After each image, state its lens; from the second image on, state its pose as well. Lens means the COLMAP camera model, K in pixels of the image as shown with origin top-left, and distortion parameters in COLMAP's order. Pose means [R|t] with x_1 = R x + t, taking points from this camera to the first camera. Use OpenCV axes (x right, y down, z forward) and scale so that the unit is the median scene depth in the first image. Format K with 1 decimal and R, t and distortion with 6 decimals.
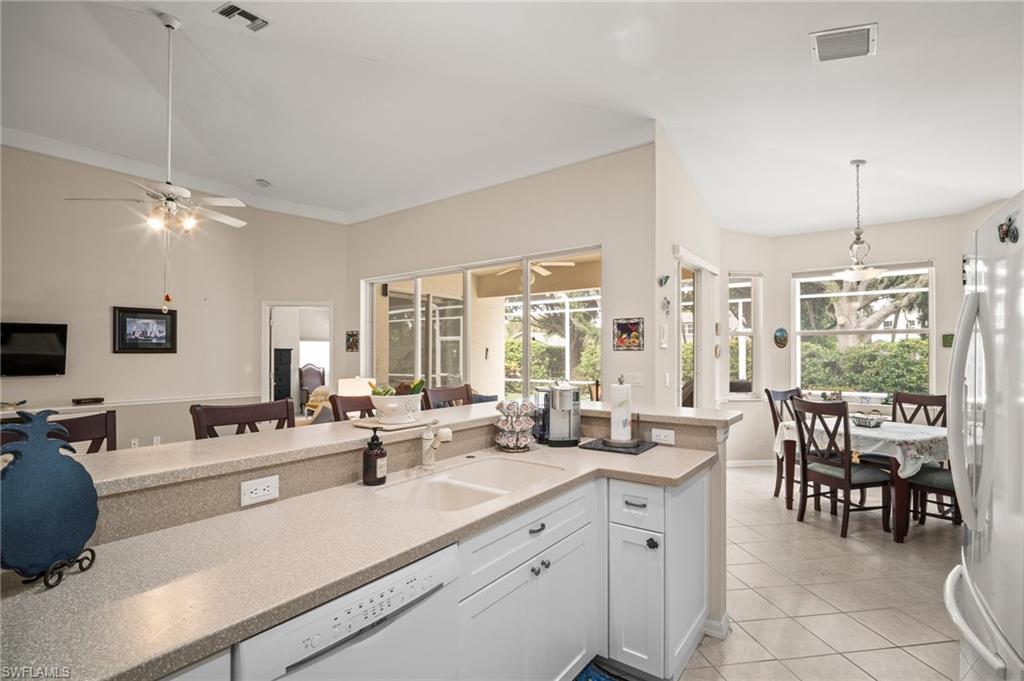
lens RADIAL K [[488.7, 0, 500.8], [0, 488.7, 350.7], [0, 0, 1]] dist [-0.004957, -0.002073]
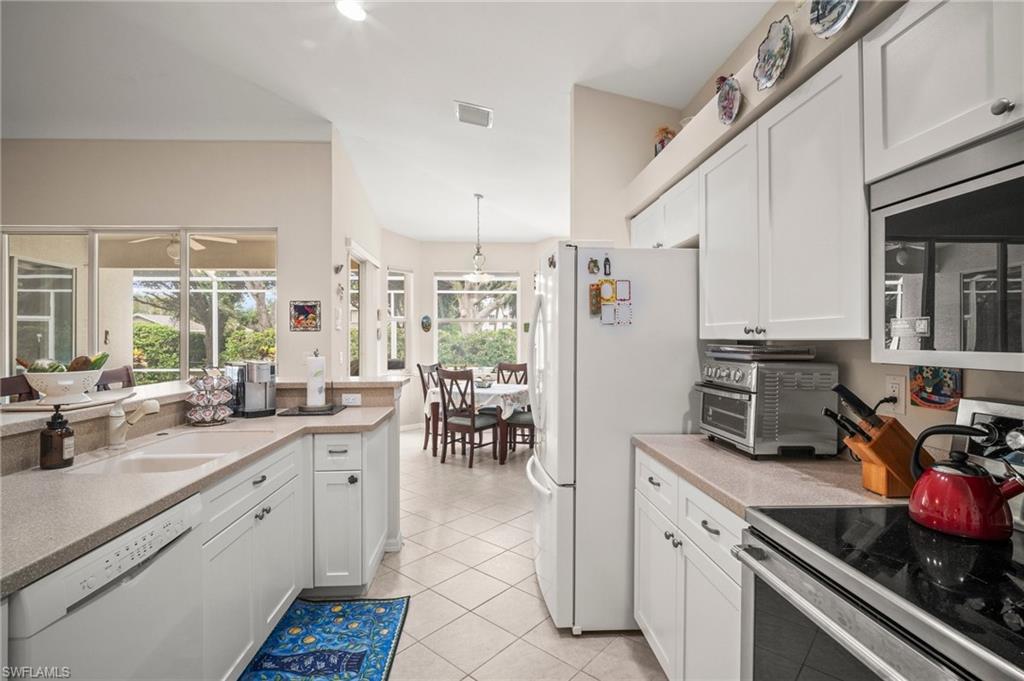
lens RADIAL K [[477.4, 0, 510.5], [0, 477.4, 343.0], [0, 0, 1]] dist [-0.001613, -0.000455]
pose [[0.757826, -0.006467, 0.652425, -0.092995], [-0.001012, 0.999938, 0.011087, 0.015558], [-0.652456, -0.009062, 0.757772, -0.098391]]
